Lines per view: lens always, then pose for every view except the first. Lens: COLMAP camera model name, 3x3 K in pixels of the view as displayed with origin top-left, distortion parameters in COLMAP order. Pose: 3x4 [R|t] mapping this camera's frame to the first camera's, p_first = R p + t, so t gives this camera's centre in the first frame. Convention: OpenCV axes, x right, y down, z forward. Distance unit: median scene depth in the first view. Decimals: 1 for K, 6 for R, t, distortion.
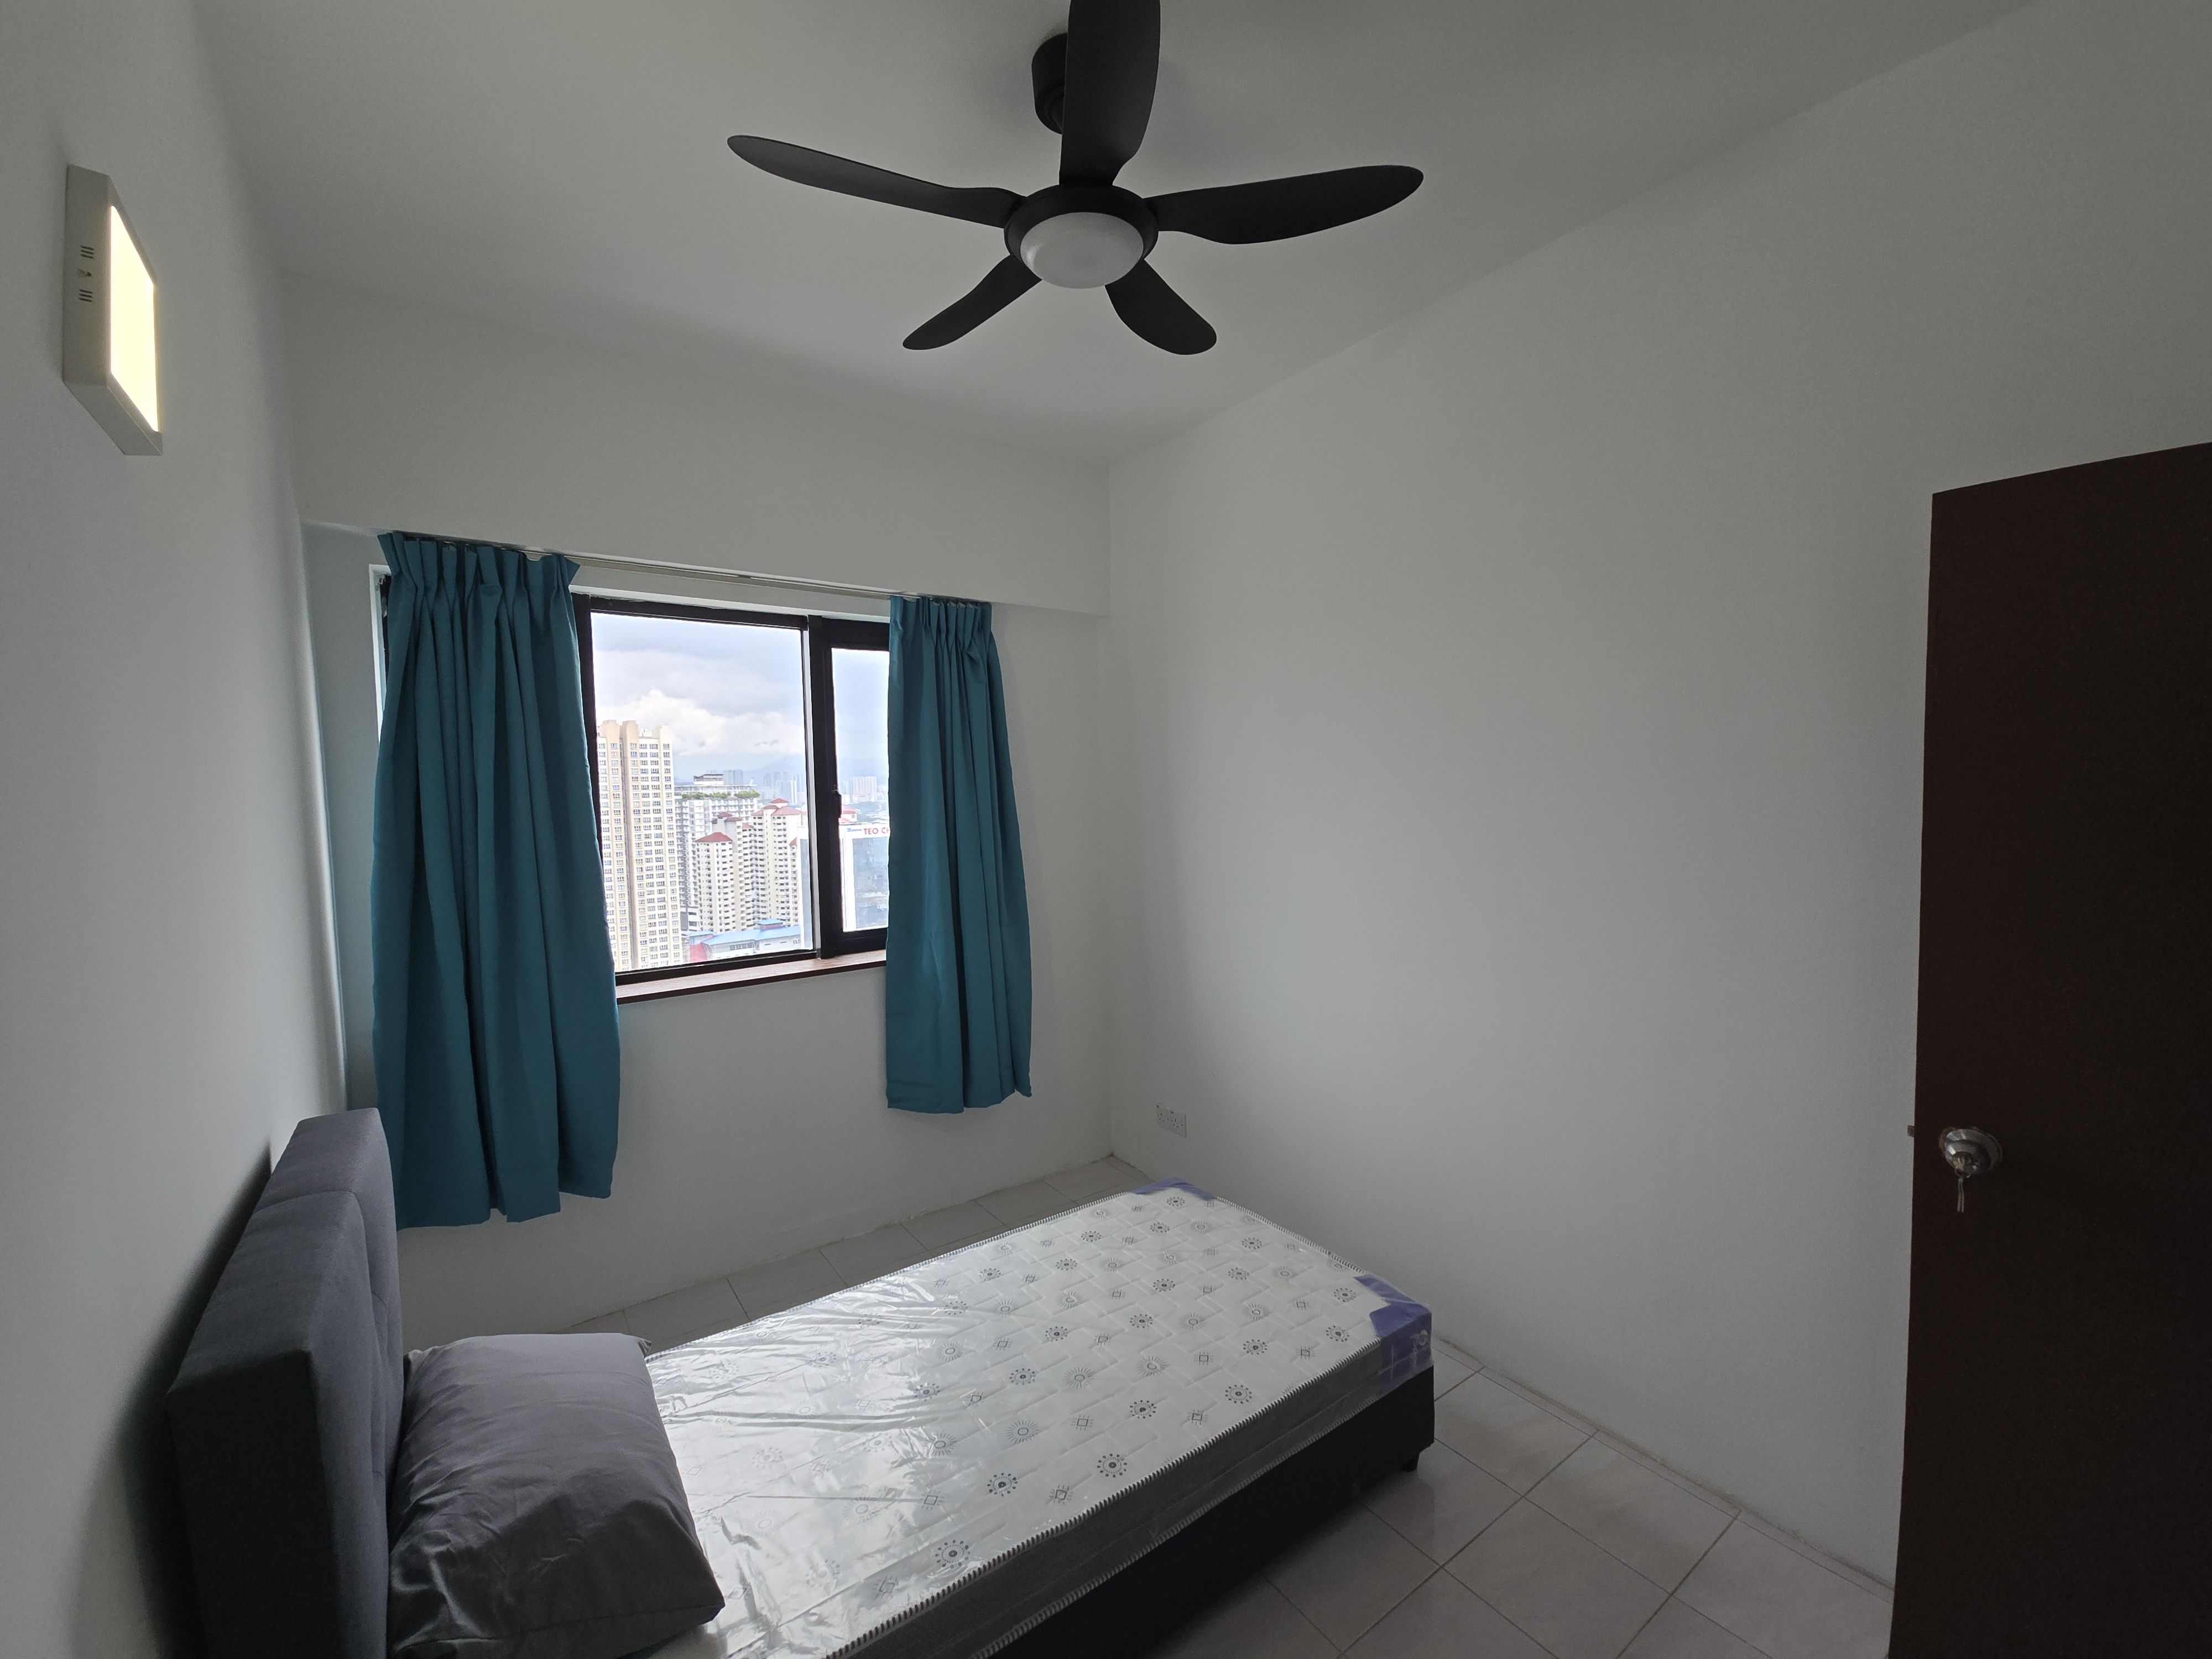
lens RADIAL K [[899.4, 0, 1109.0], [0, 899.4, 837.5], [0, 0, 1]] dist [0.002838, 0.000533]
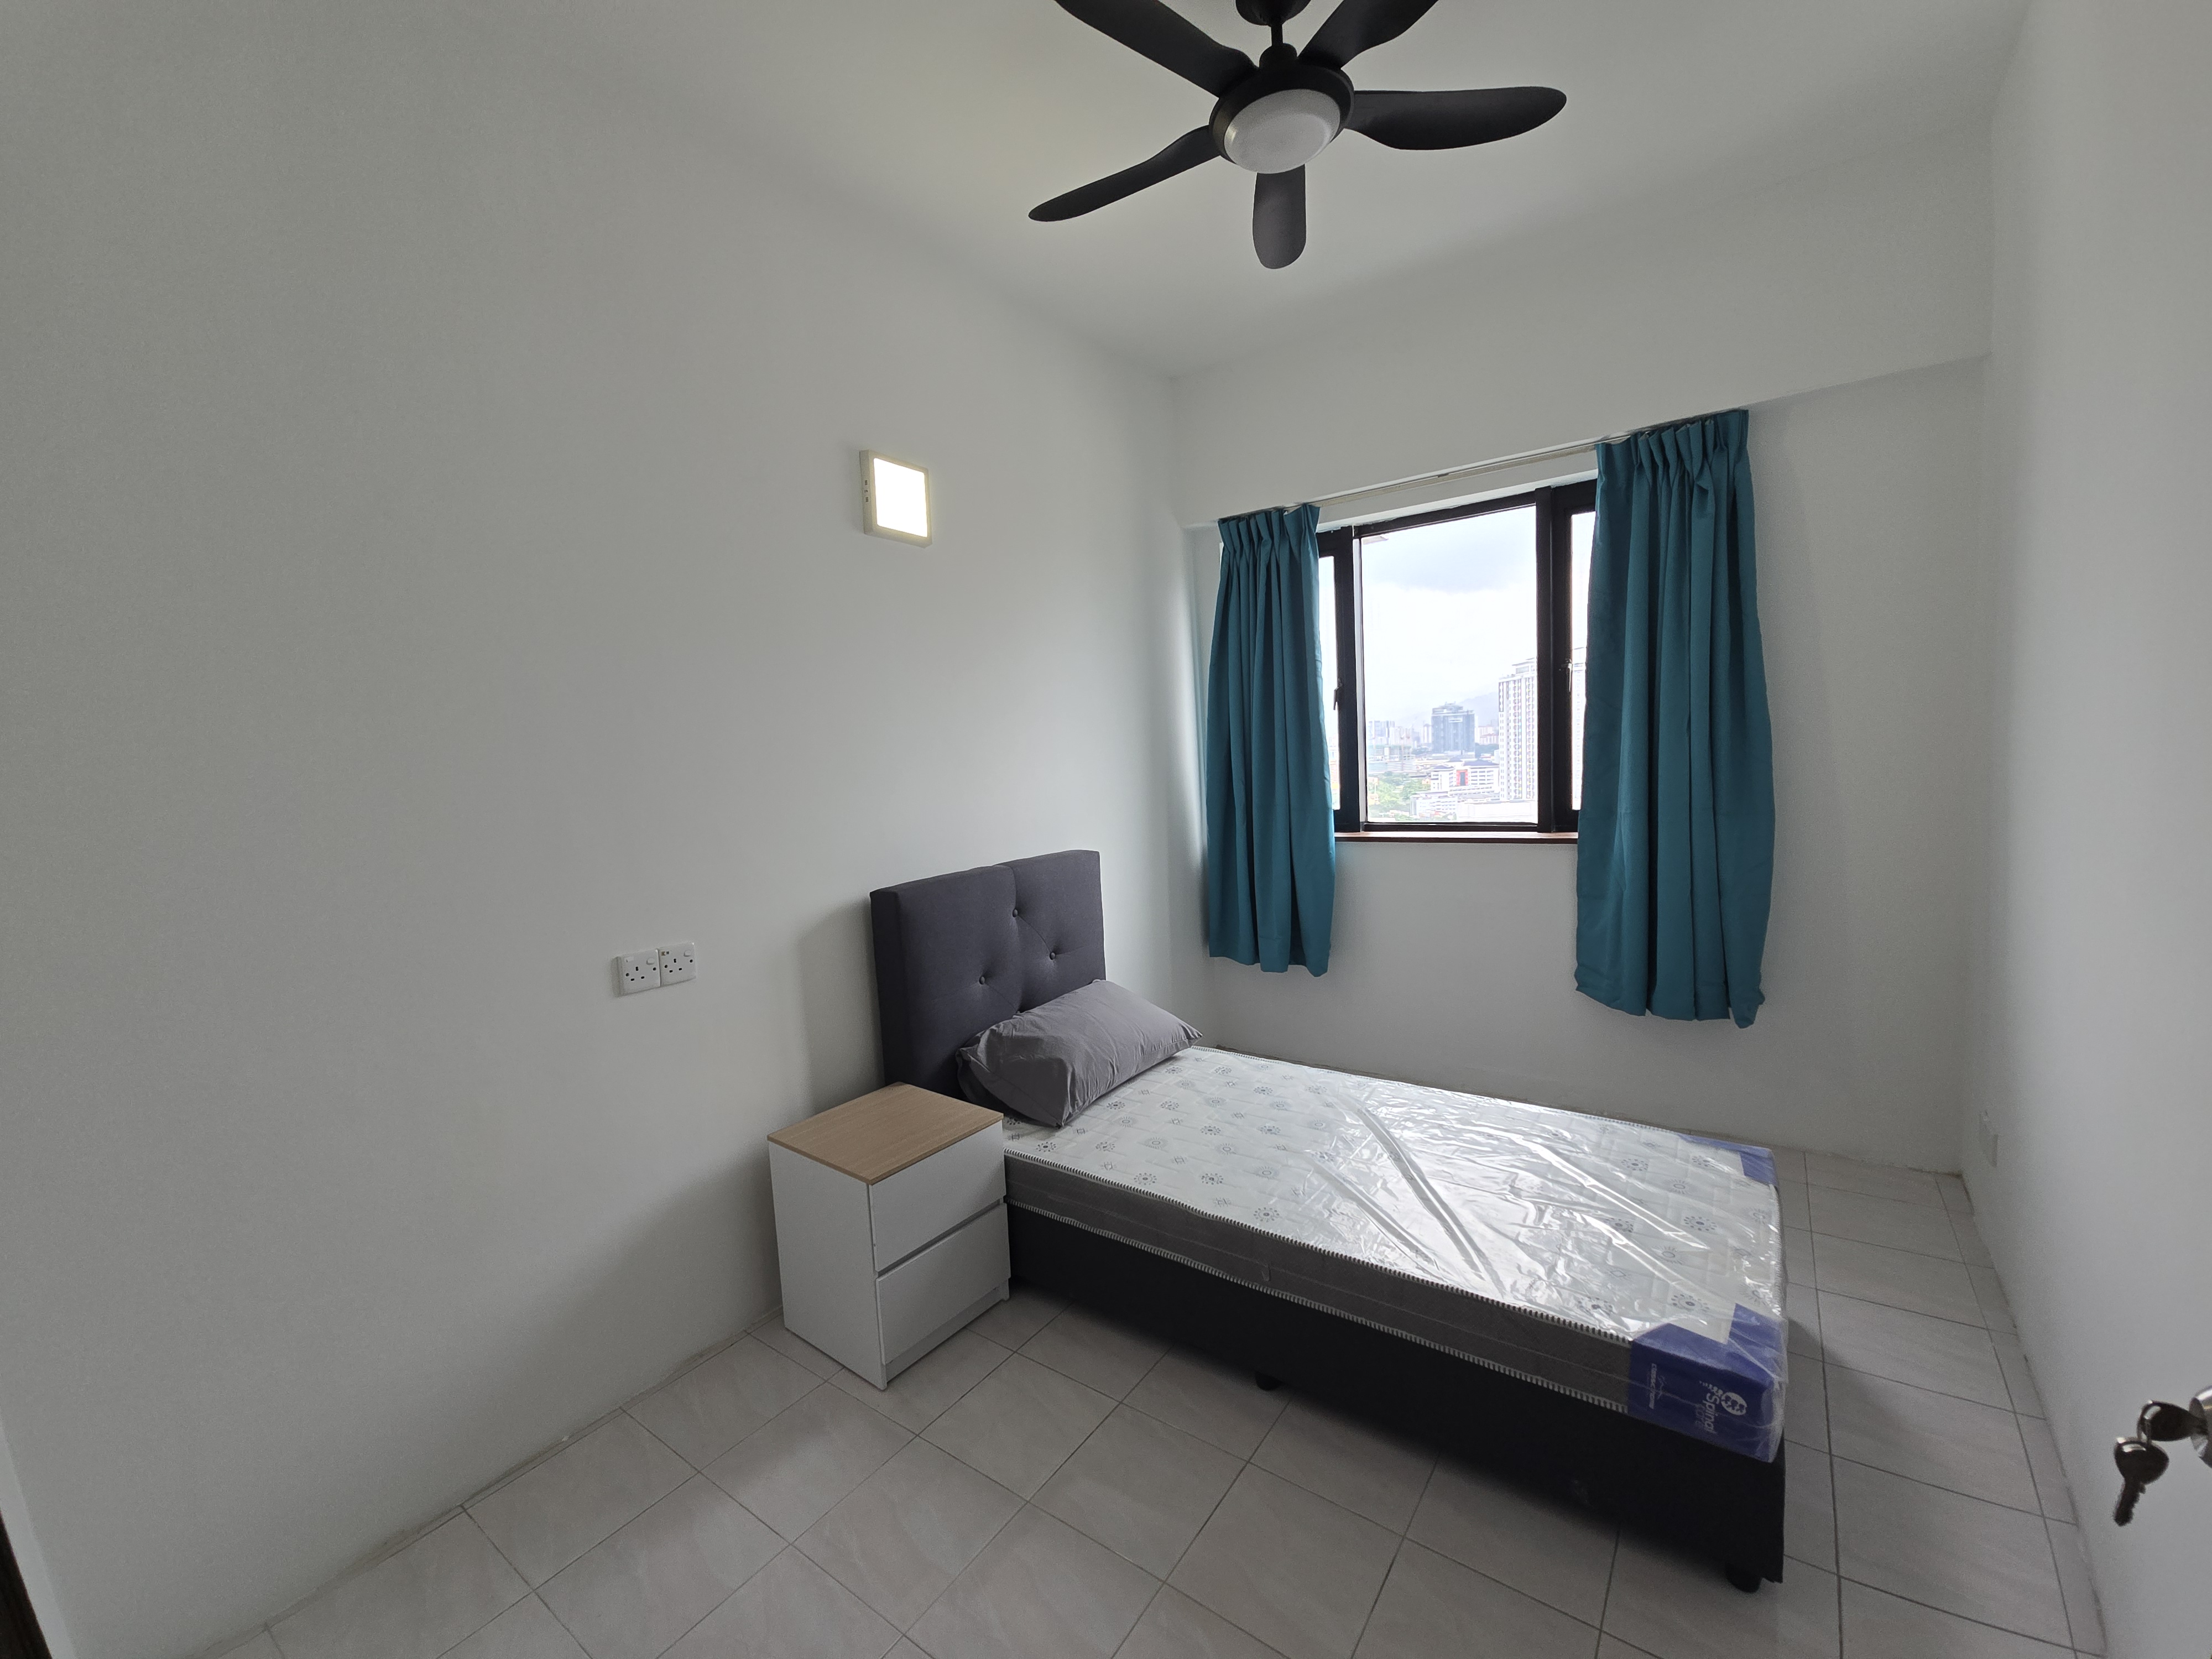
lens RADIAL K [[899.4, 0, 1109.0], [0, 899.4, 837.5], [0, 0, 1]] dist [0.002838, 0.000533]
pose [[0.323920, 0.099958, -0.940789, 0.505648], [-0.008985, 0.994683, 0.102591, 0.041558], [0.946042, -0.024779, 0.323096, 0.217485]]
